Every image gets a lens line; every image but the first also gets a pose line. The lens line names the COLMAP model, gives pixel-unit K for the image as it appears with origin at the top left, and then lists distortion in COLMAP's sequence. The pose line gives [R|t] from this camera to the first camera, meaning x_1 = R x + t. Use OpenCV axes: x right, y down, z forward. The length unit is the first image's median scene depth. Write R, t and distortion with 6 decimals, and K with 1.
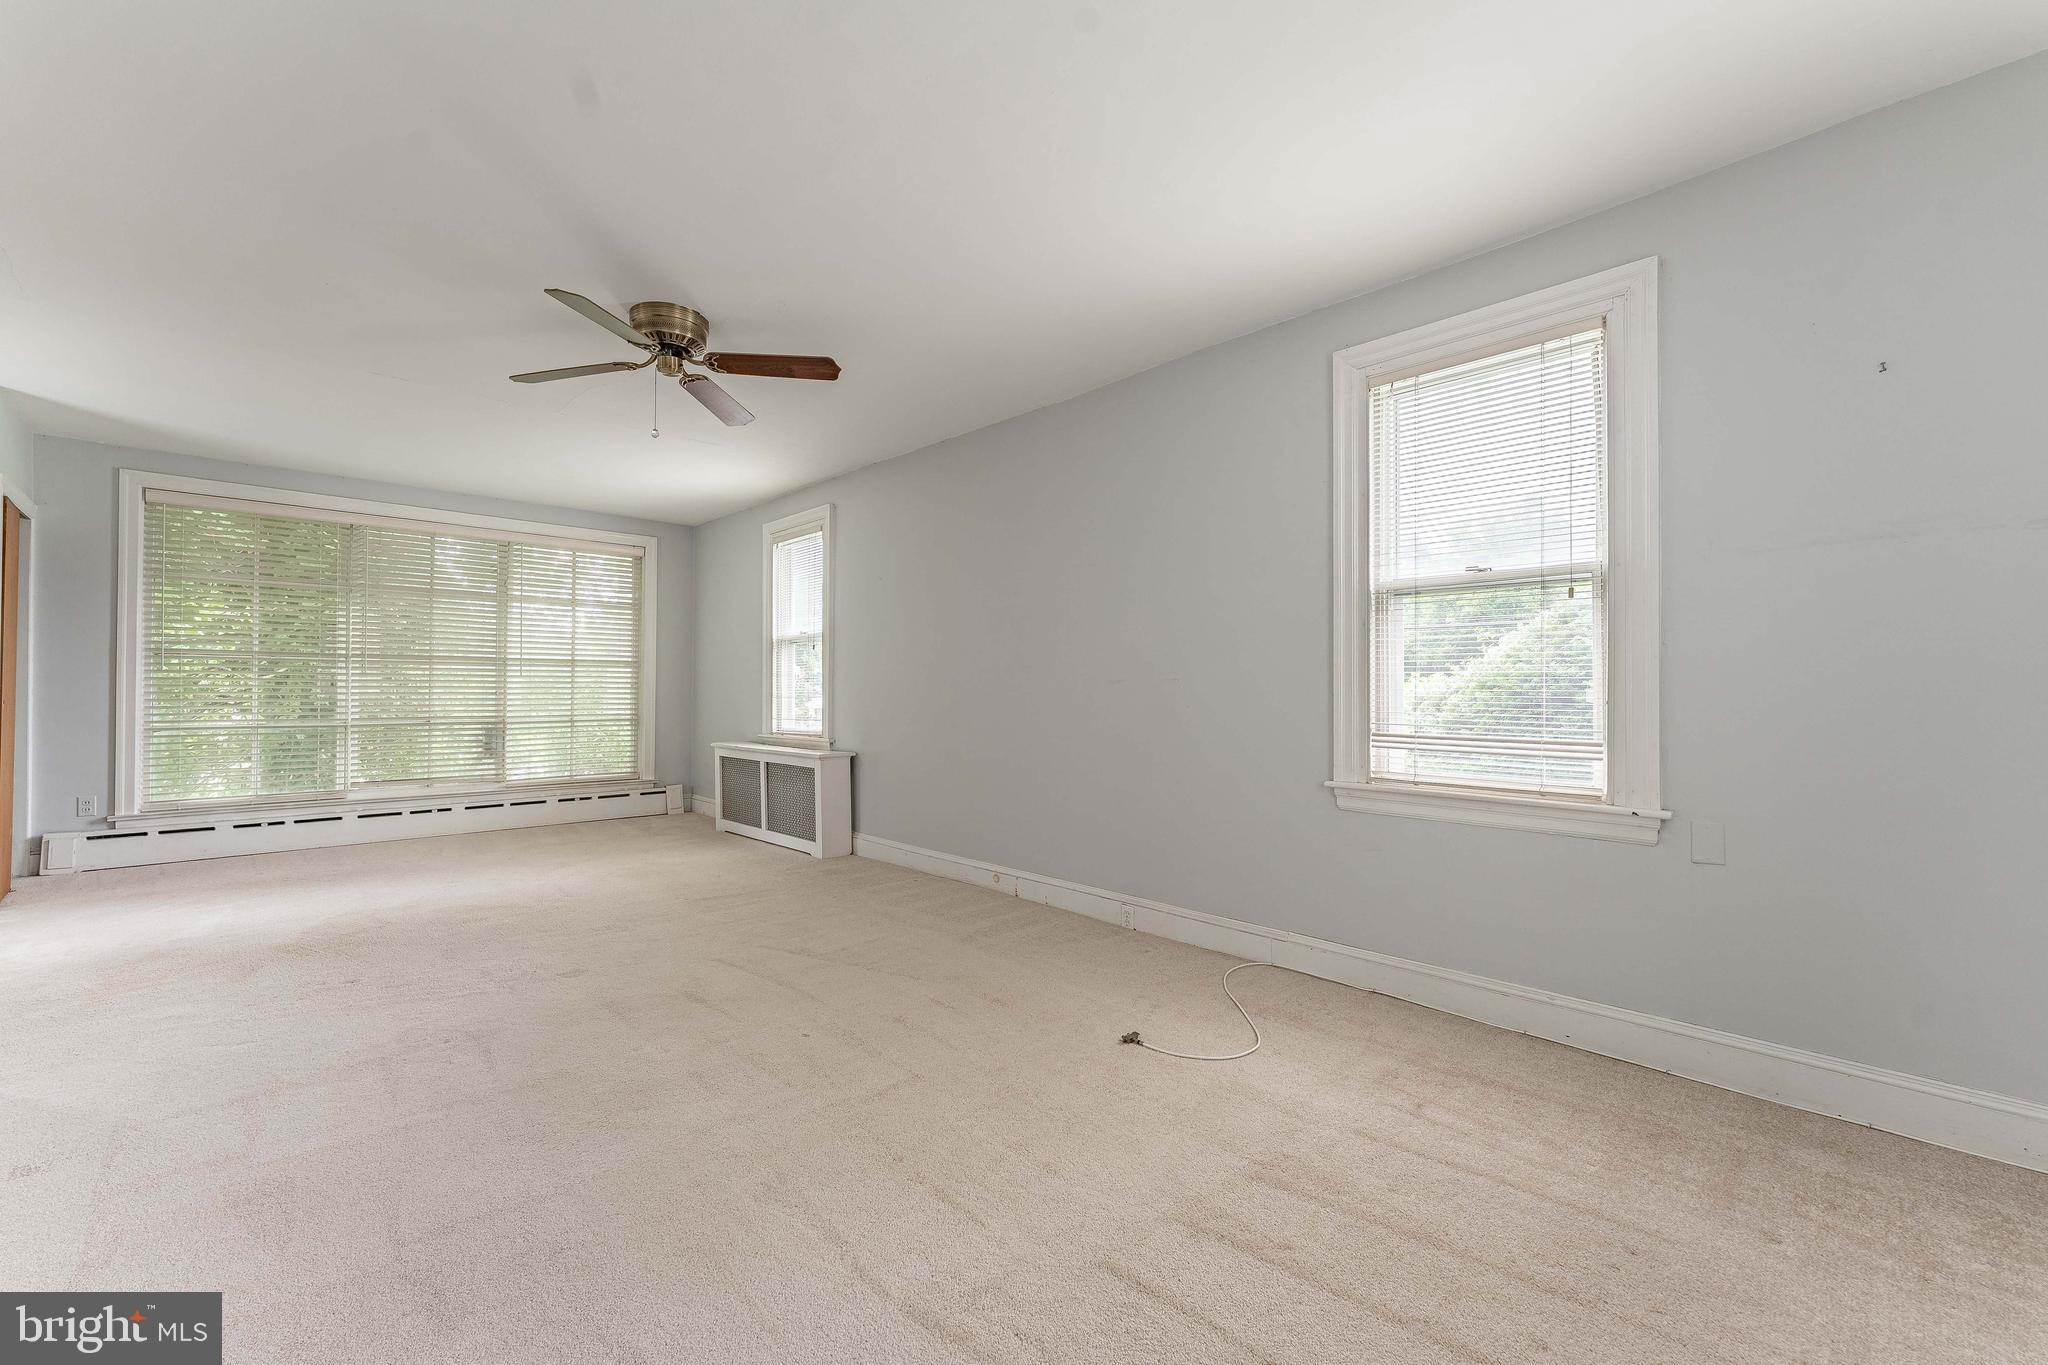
lens RADIAL K [[825.2, 0, 957.3], [0, 825.2, 685.9], [0, 0, 1]] dist [-0.000365, -0.000015]
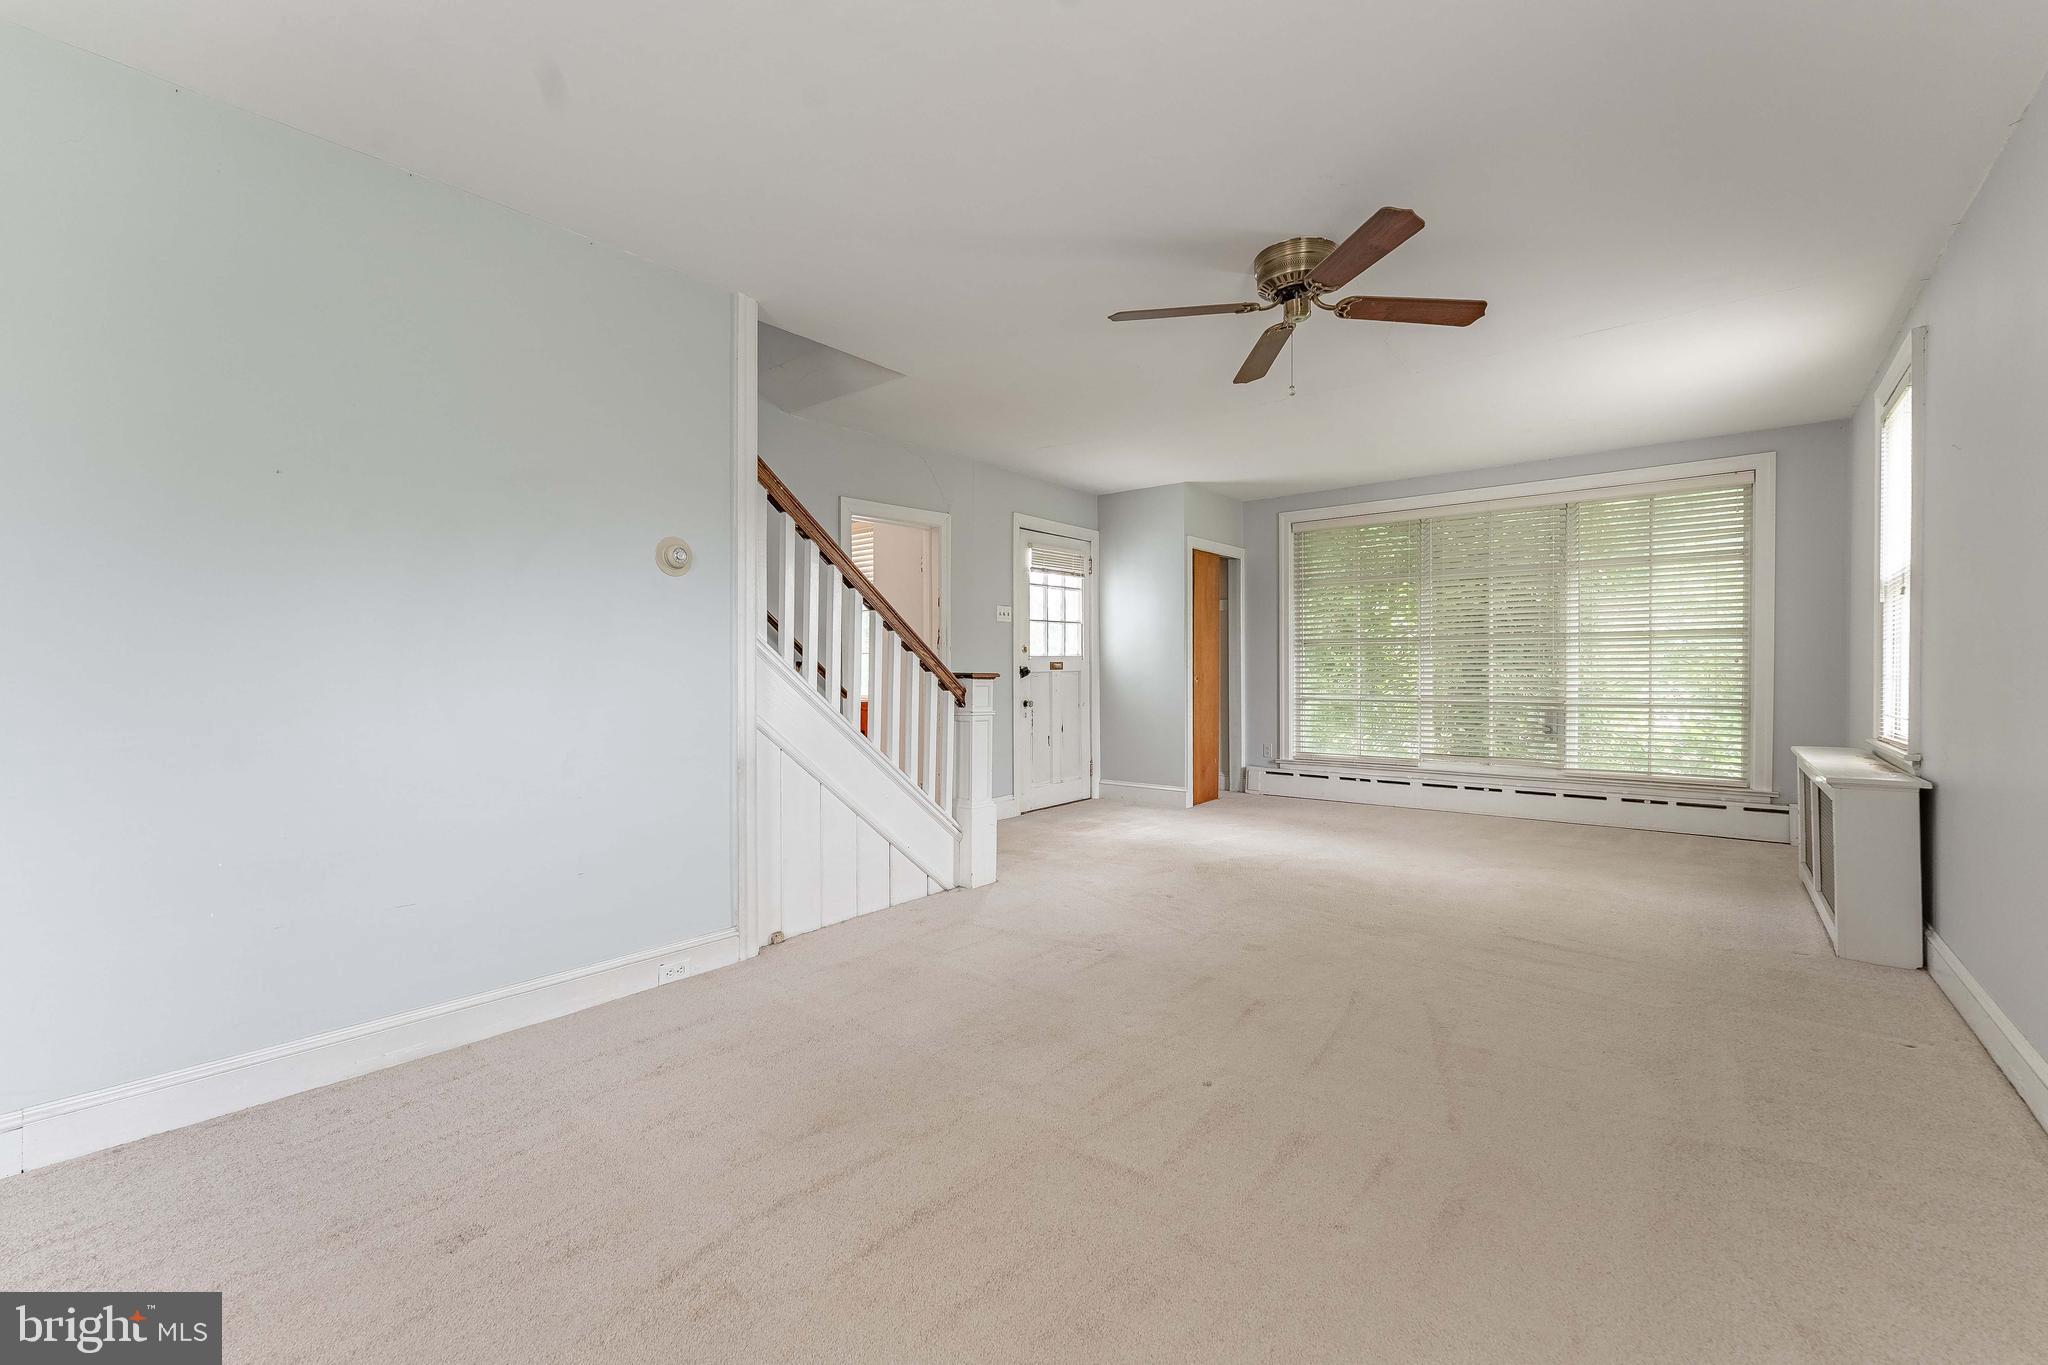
lens RADIAL K [[820.6, 0, 1031.6], [0, 820.6, 682.2], [0, 0, 1]] dist [-0.001331, -0.000282]
pose [[0.181477, 0.010941, -0.983334, 0.249298], [0.012410, 0.999833, 0.013415, 0.000777], [0.983317, -0.014638, 0.181311, 0.282860]]
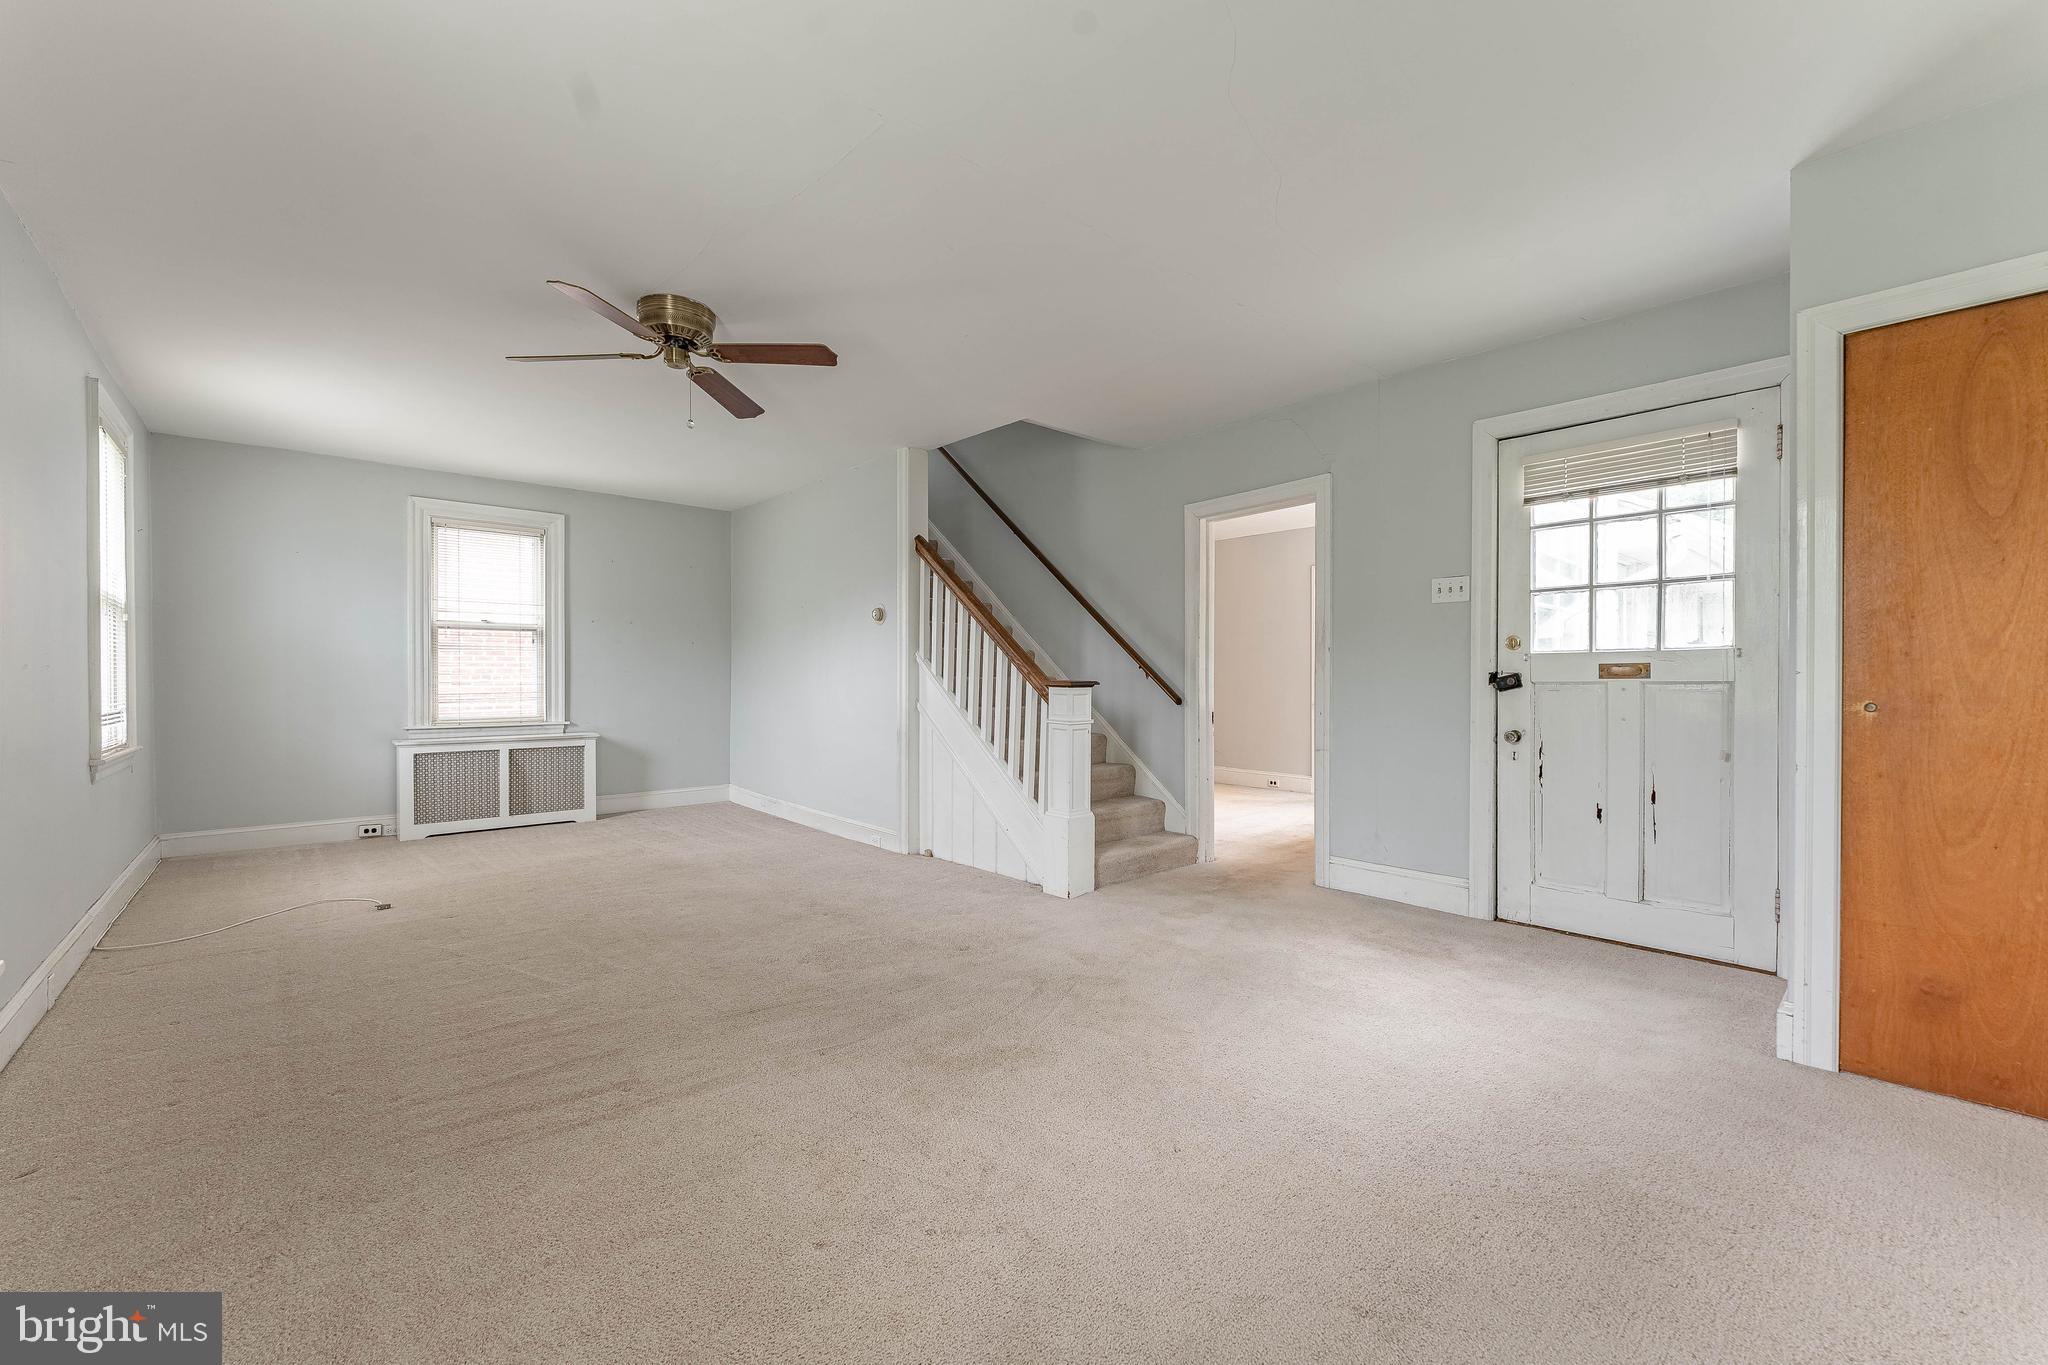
lens RADIAL K [[822.1, 0, 1052.0], [0, 822.1, 677.8], [0, 0, 1]] dist [-0.000570, -0.000131]
pose [[-0.998634, -0.004167, -0.052087, -0.372912], [-0.003879, 0.999977, -0.005620, 0.003208], [0.052109, -0.005411, -0.998627, 1.017504]]
